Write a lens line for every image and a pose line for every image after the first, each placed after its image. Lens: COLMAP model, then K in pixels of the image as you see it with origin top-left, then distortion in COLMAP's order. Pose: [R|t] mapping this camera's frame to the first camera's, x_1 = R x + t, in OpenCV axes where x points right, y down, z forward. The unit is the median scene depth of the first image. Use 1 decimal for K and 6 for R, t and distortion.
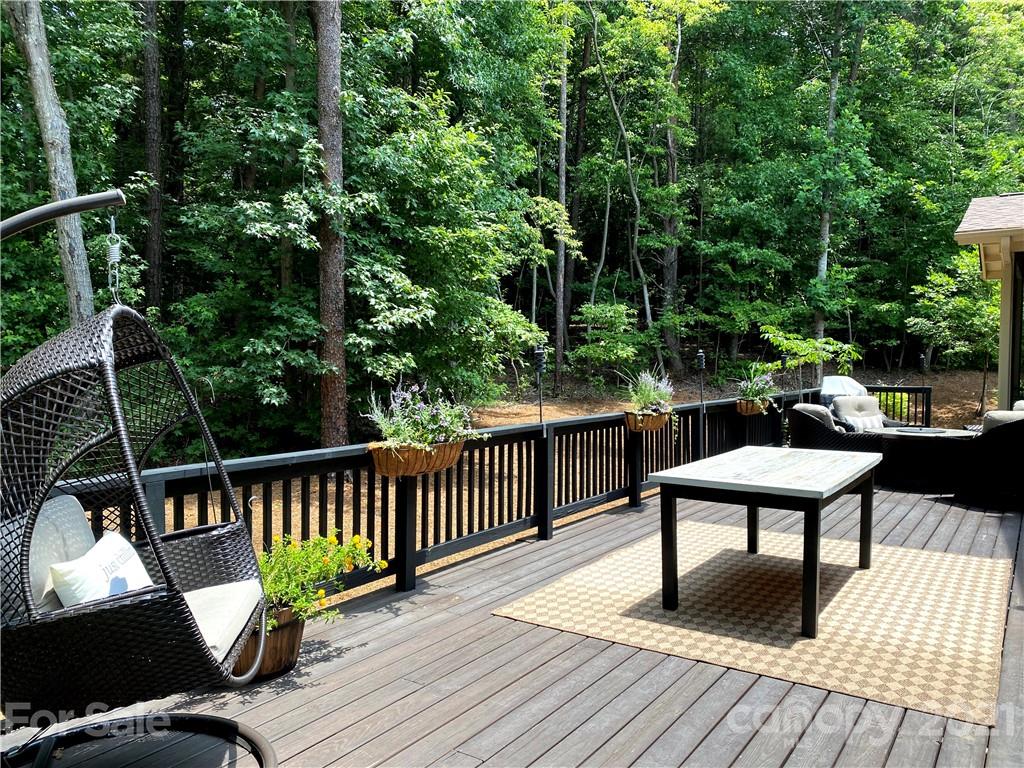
lens RADIAL K [[773.9, 0, 512.0], [0, 773.9, 384.0], [0, 0, 1]] dist [0.057408, -0.065562]
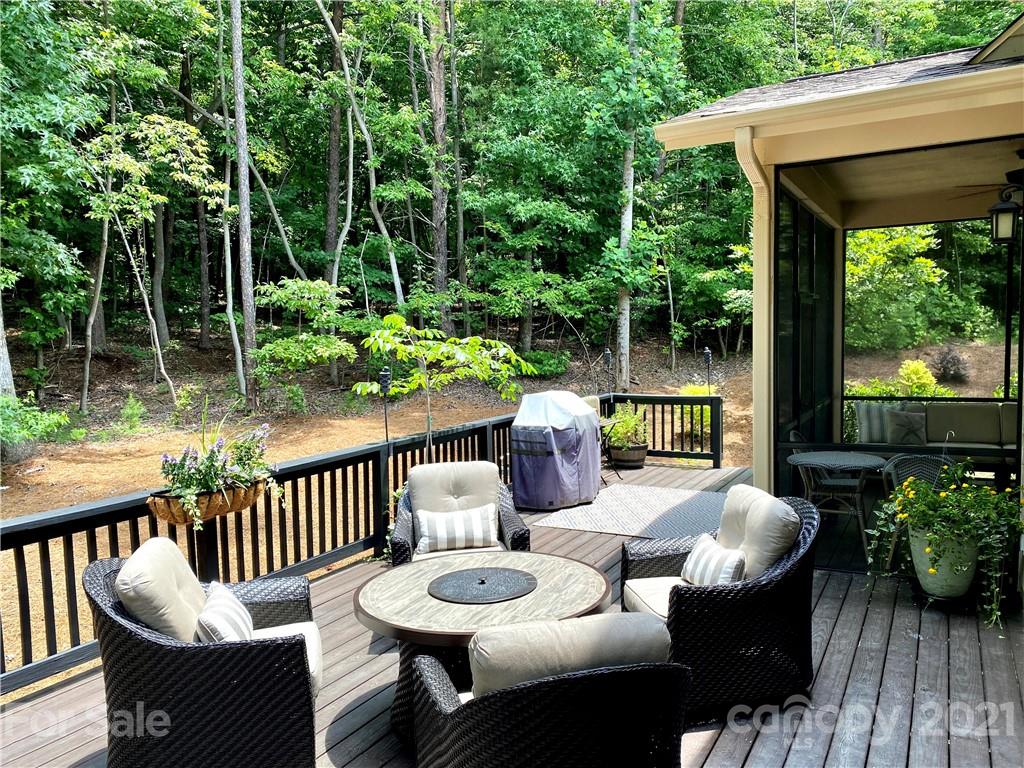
lens RADIAL K [[829.1, 0, 512.0], [0, 829.1, 384.0], [0, 0, 1]] dist [0.070813, -0.003869]
pose [[0.991875, -0.040713, 0.120523, 0.187034], [0.038298, 0.999018, 0.022291, -0.018977], [-0.121313, -0.017495, 0.992460, 0.218591]]
